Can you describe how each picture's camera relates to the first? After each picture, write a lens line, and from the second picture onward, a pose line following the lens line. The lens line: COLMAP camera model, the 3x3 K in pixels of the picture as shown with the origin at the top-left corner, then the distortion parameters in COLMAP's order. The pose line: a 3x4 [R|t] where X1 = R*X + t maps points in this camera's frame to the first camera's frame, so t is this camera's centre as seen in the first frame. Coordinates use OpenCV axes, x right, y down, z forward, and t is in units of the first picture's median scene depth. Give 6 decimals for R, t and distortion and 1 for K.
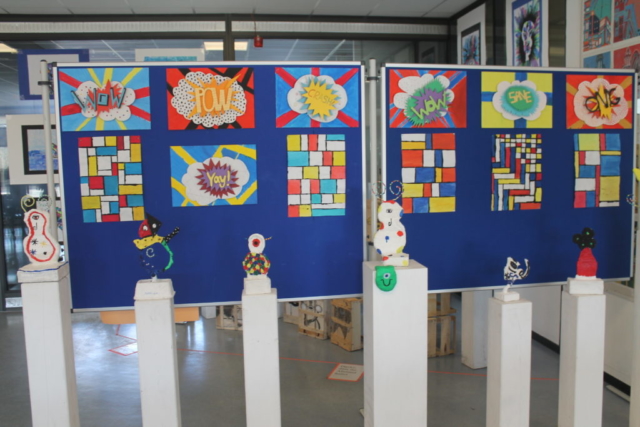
lens RADIAL K [[593.8, 0, 320.0], [0, 593.8, 213.5], [0, 0, 1]] dist [-0.076549, 0.004634]
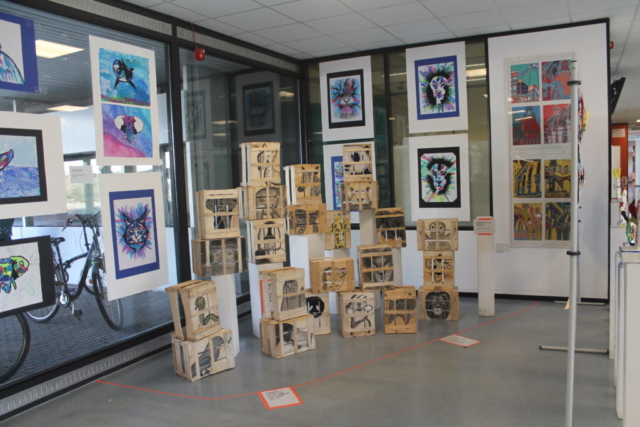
lens RADIAL K [[535.9, 0, 330.4], [0, 535.9, 214.9], [0, 0, 1]] dist [-0.153710, 0.140720]
pose [[0.579855, -0.067897, 0.811886, -0.883077], [0.109620, 0.993962, 0.004833, -0.026163], [-0.807311, 0.086197, 0.583797, 0.487087]]
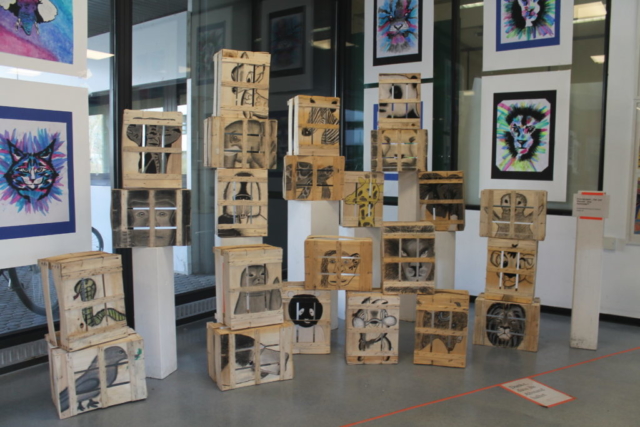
lens RADIAL K [[535.9, 0, 330.4], [0, 535.9, 214.9], [0, 0, 1]] dist [-0.153710, 0.140720]
pose [[0.701767, -0.036681, 0.711461, -0.511477], [0.043805, 0.999006, 0.008299, 0.031139], [-0.711058, 0.025342, 0.702676, 0.644255]]
